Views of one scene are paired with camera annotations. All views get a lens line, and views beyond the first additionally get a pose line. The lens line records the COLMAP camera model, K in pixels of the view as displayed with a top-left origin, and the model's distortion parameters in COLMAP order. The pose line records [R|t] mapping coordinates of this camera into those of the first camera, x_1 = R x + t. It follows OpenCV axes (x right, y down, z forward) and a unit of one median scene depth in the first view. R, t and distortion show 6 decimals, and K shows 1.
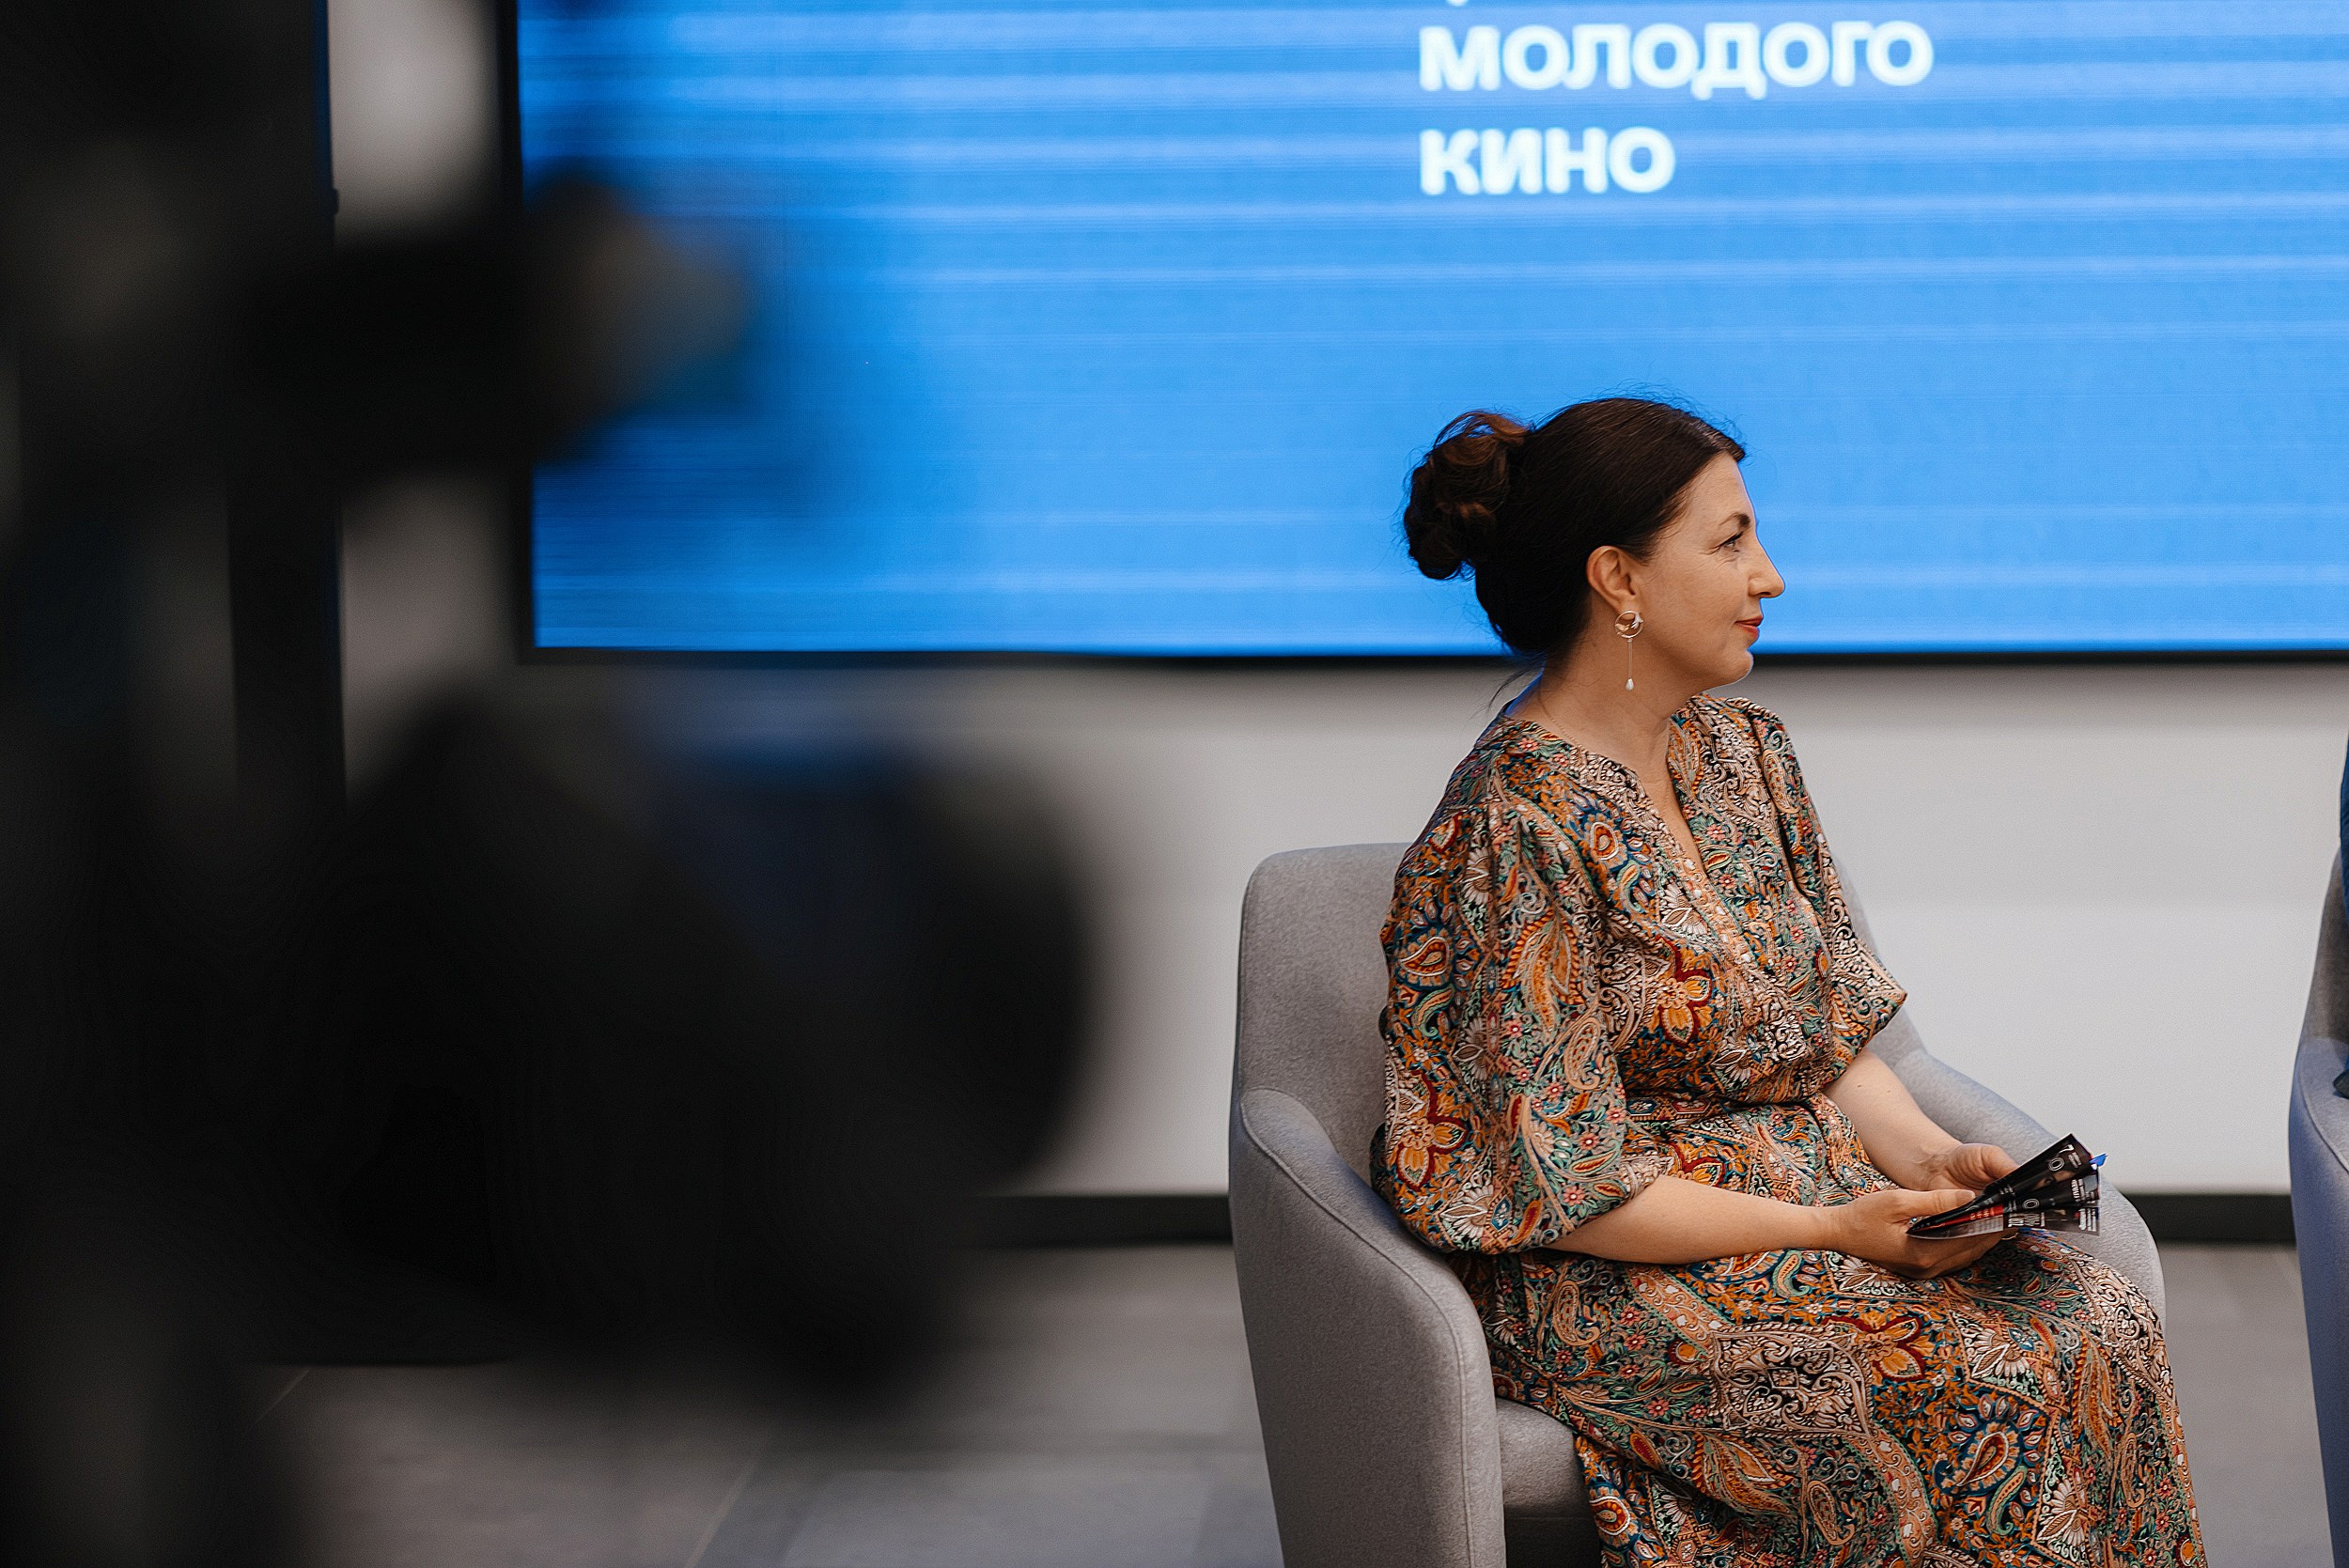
lens RADIAL K [[5407.9, 0, 1174.5], [0, 5407.9, 784.0], [0, 0, 1]] dist [-0.078365, 0.266052]
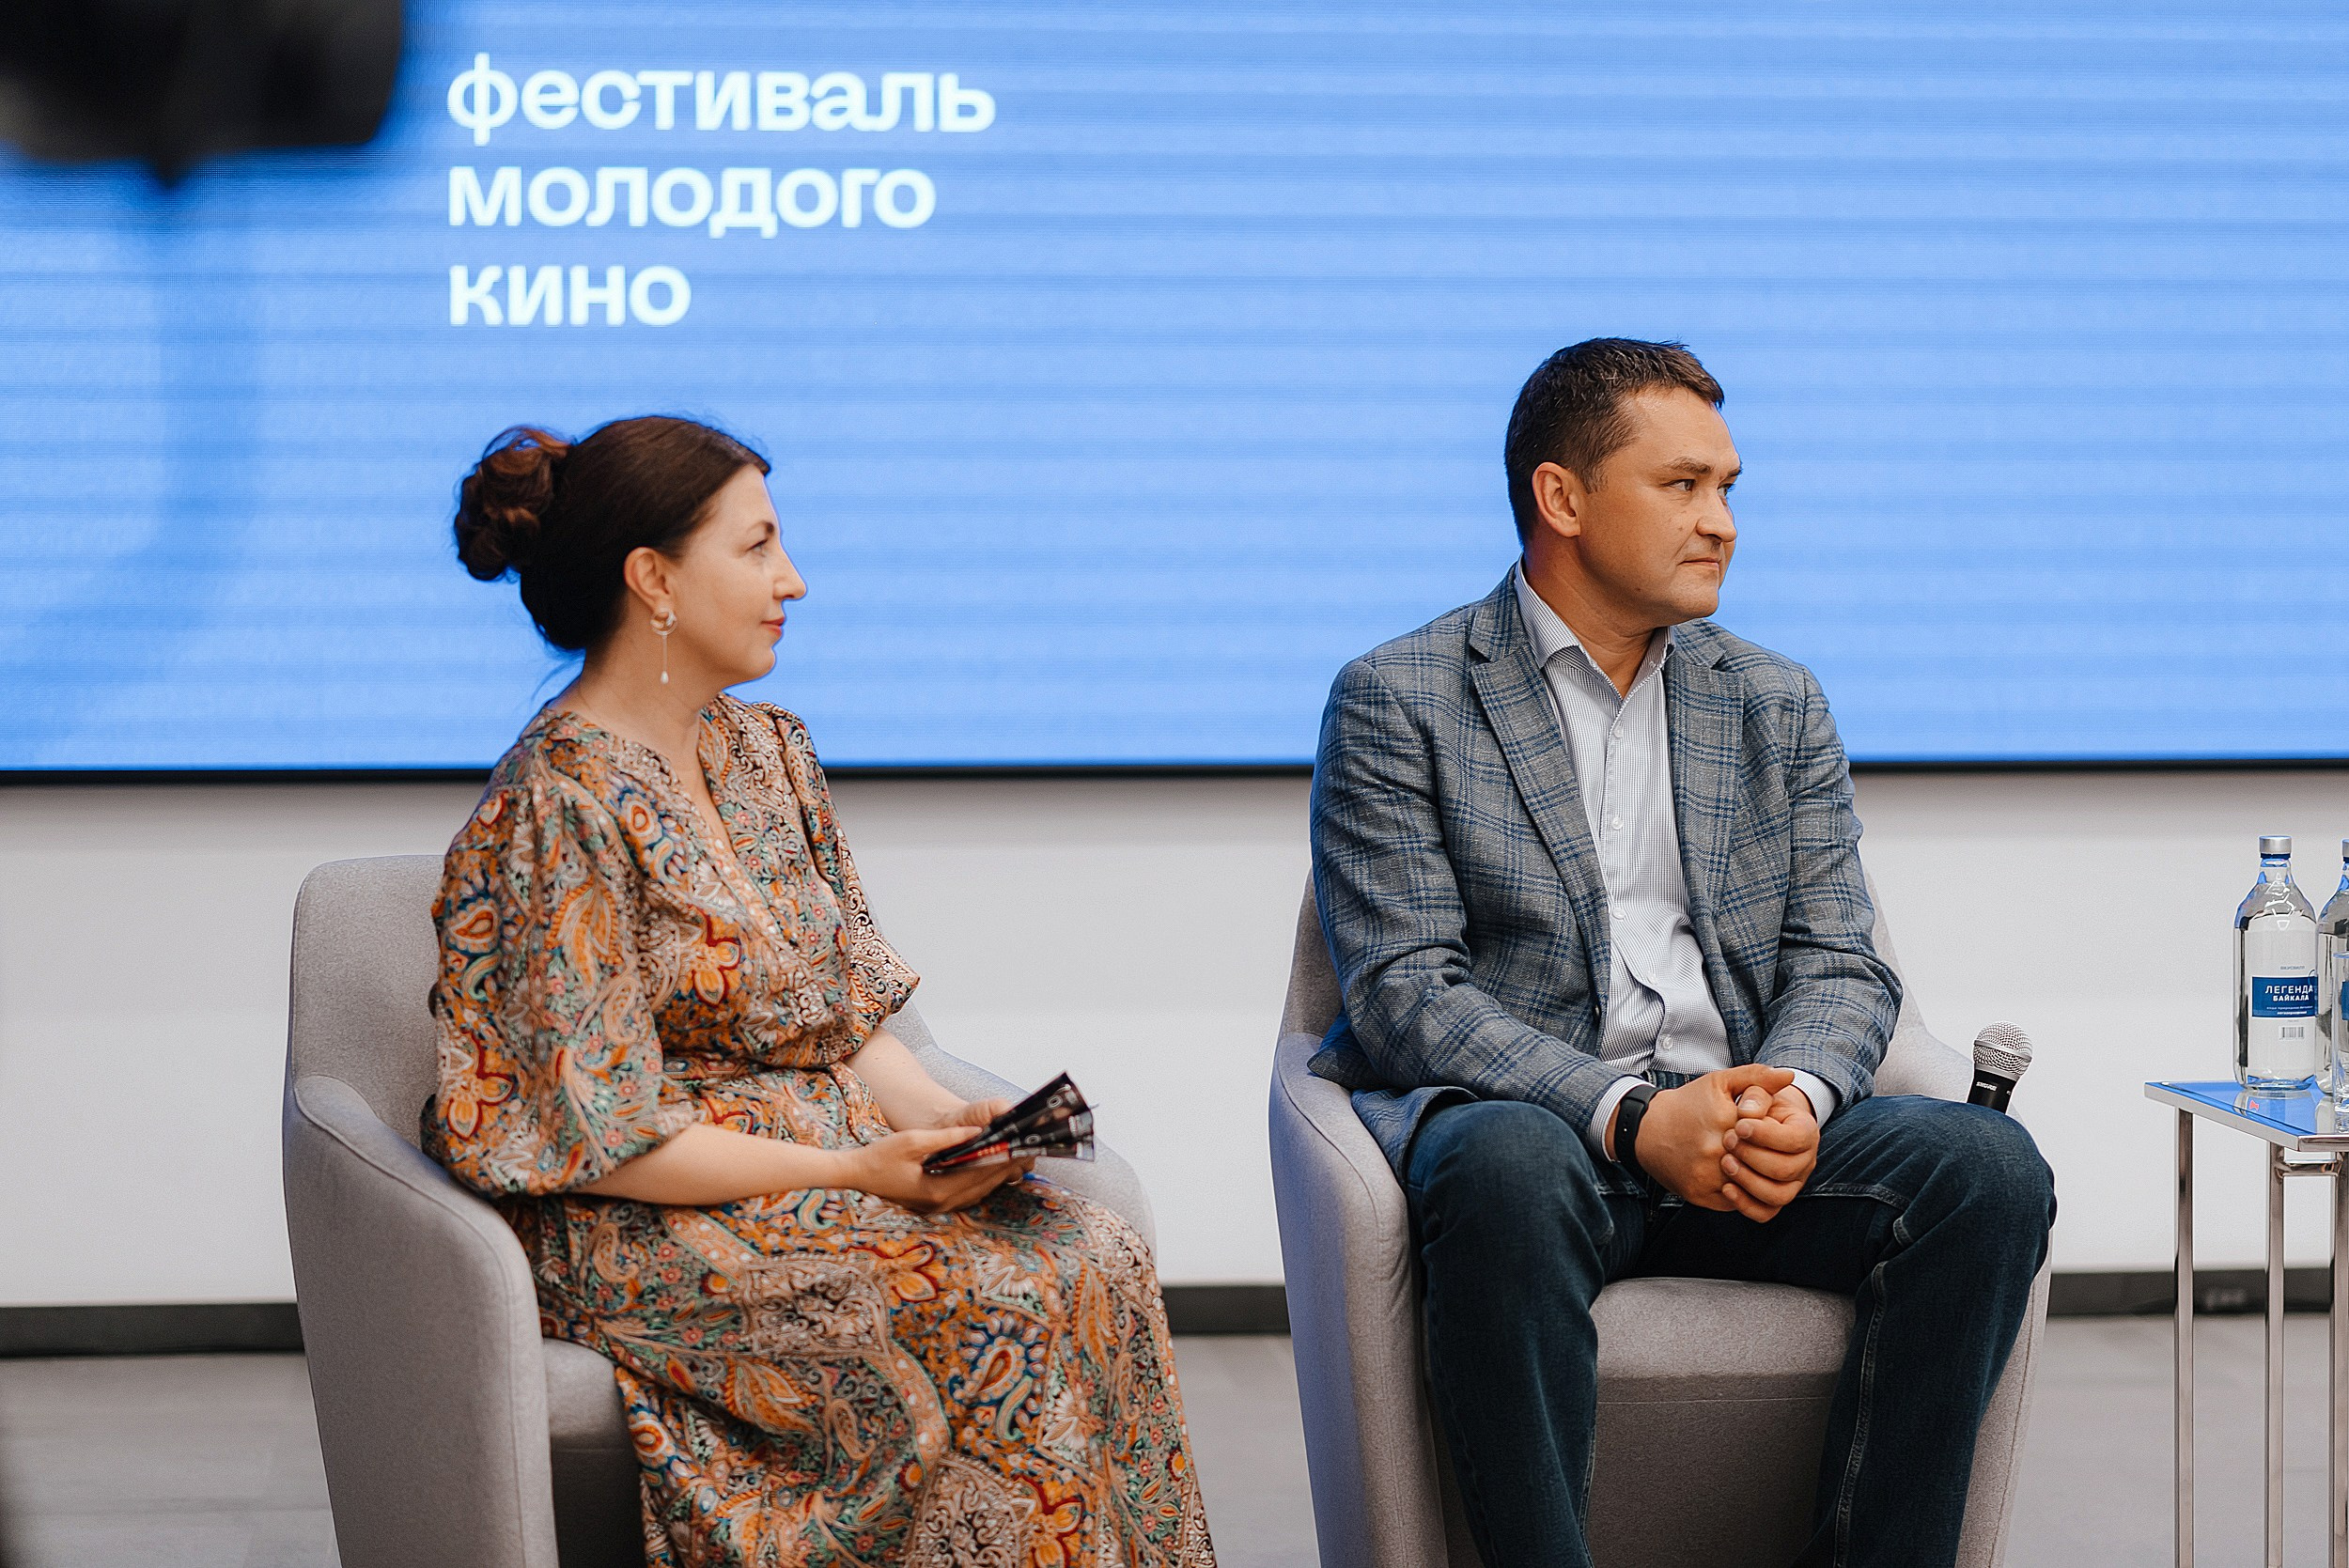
lens RADIAL K [[5551.3, 0, 1174.5], [0, 5551.3, 784.0], [0, 0, 1]] dist [0.249461, -7.041255]
pose [[0.983311, 0.003443, 0.181900, -0.018123], [0.007713, 0.998133, -0.060587, 0.072932], [-0.181769, 0.060979, 0.981449, -0.112973]]
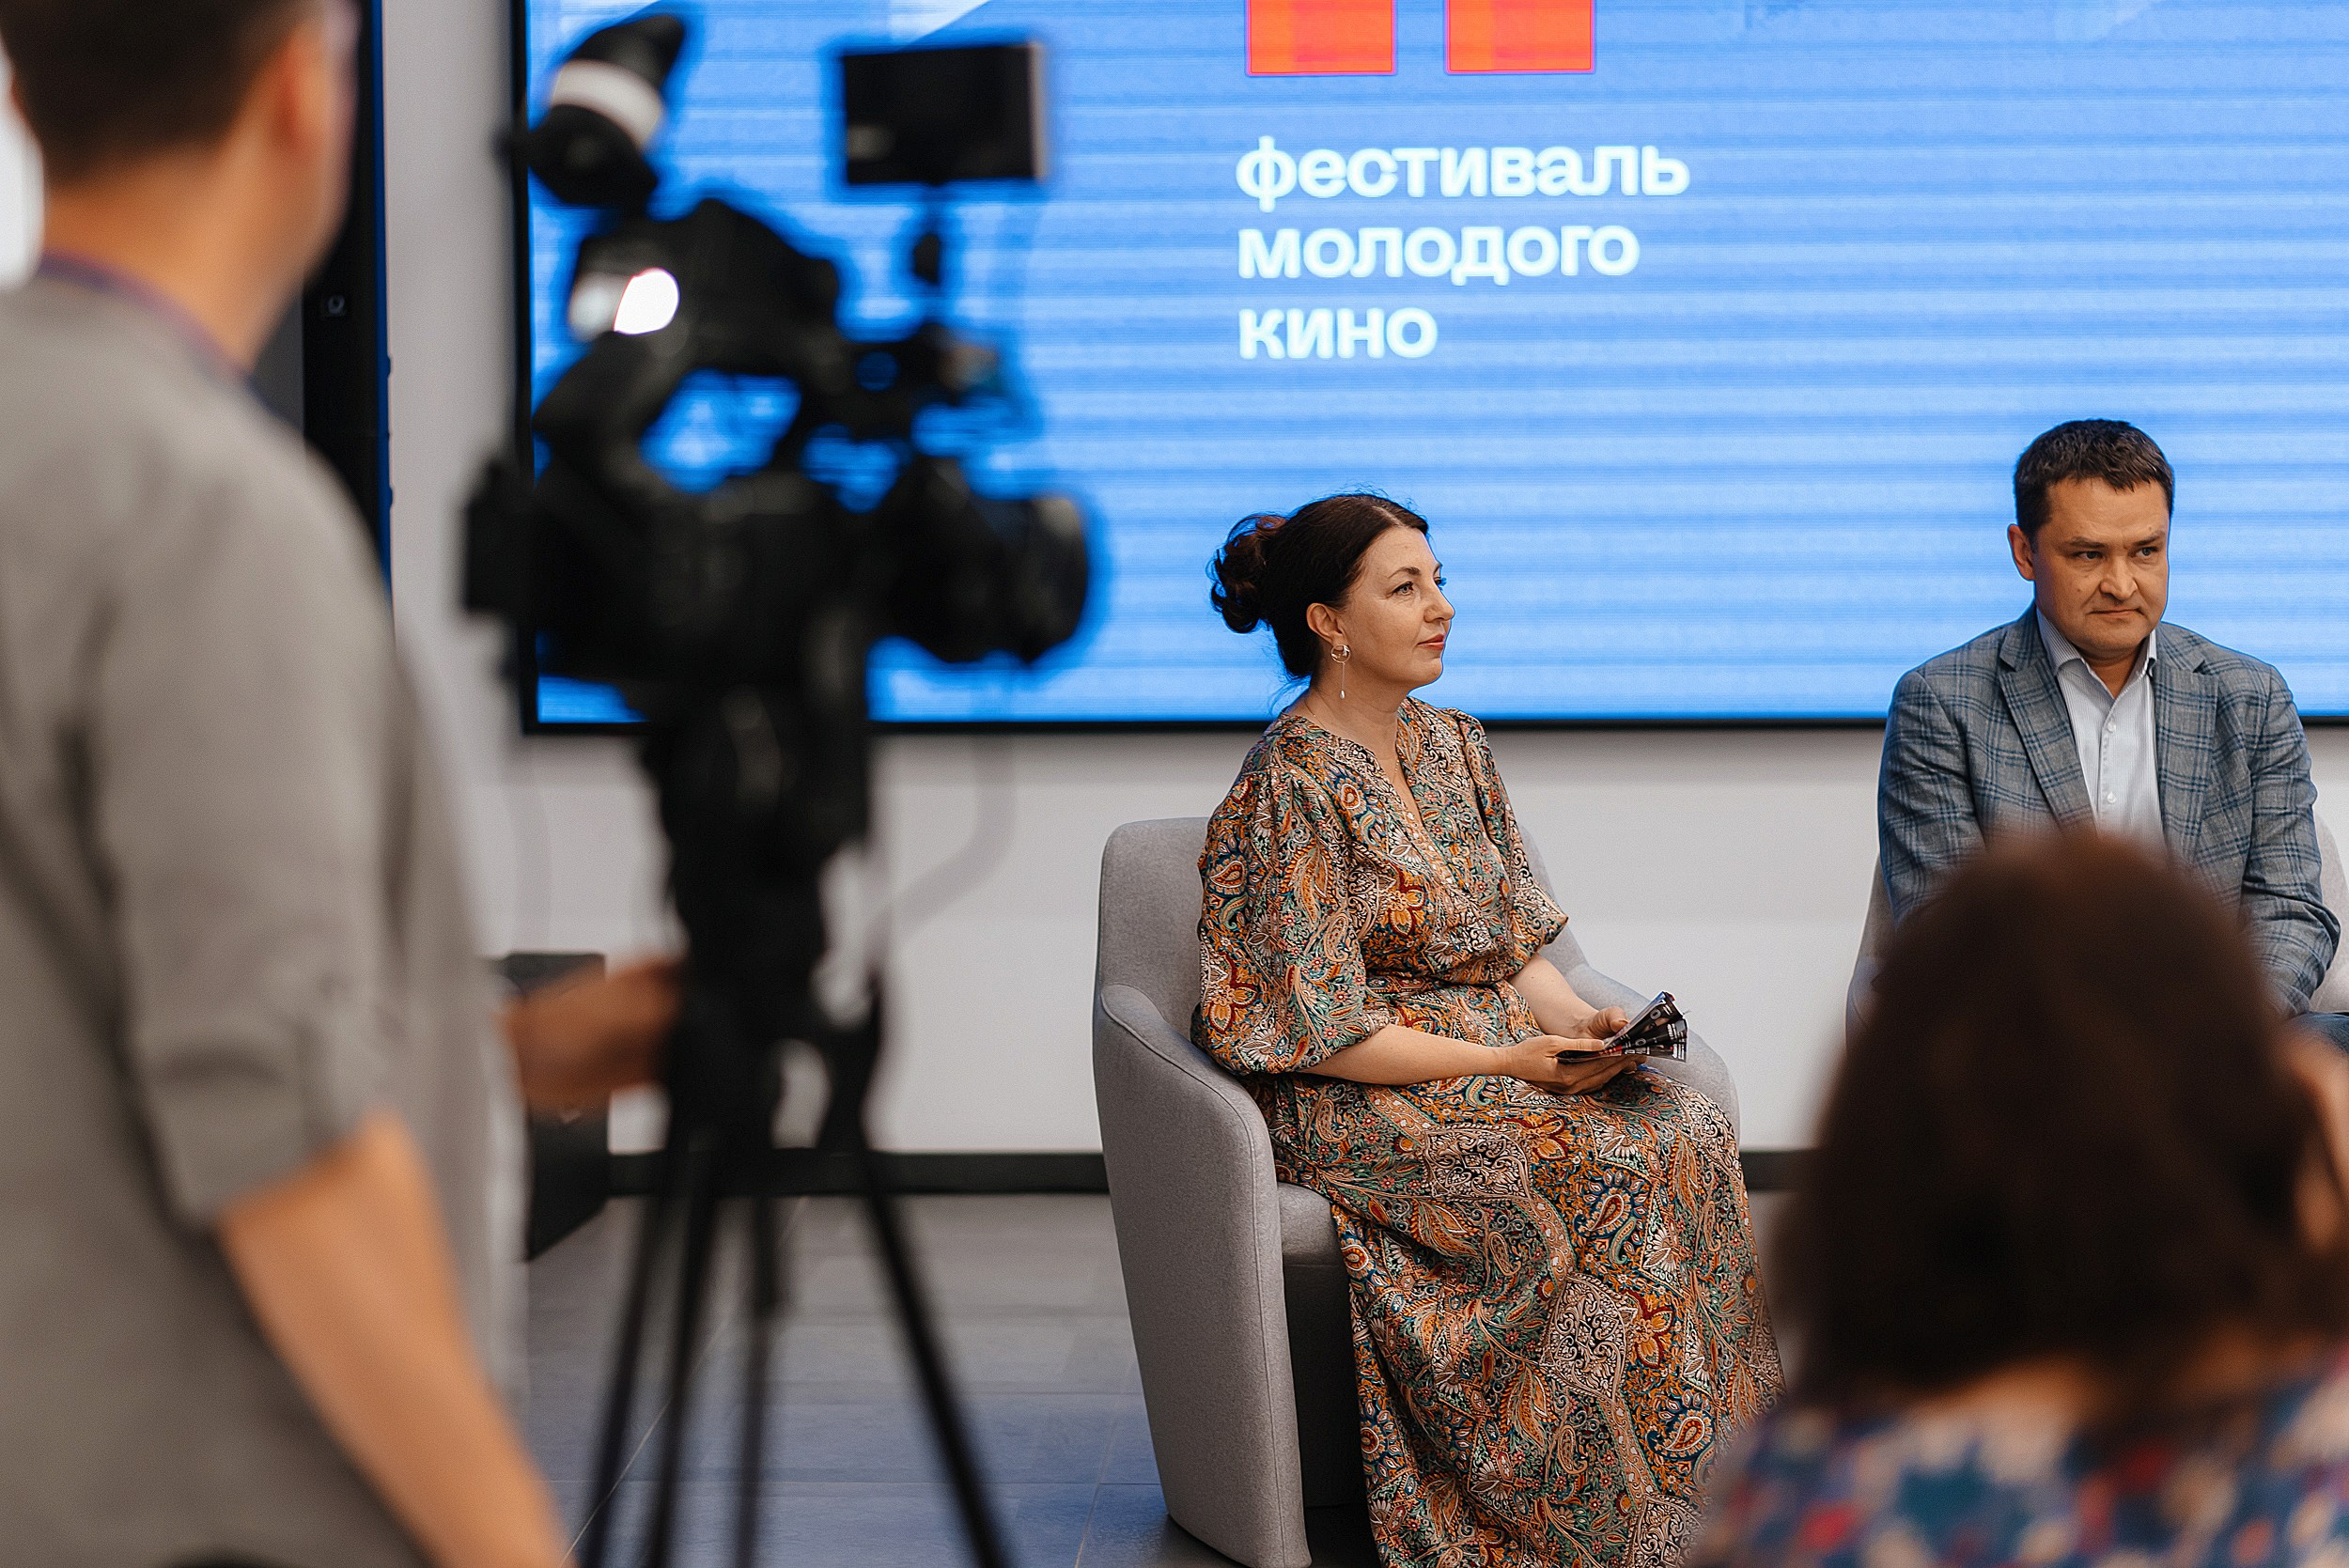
lens RADIAL K [[5551.3, 0, 1174.5], [0, 5551.3, 784.0], [0, 0, 1]] dist [0.249461, -7.041255]
pose [[0.999594, 0.002333, 0.028392, -0.010948], [-0.001364, 0.999418, -0.034071, 0.058445], [-0.028455, 0.034019, 0.999016, -0.501463]]
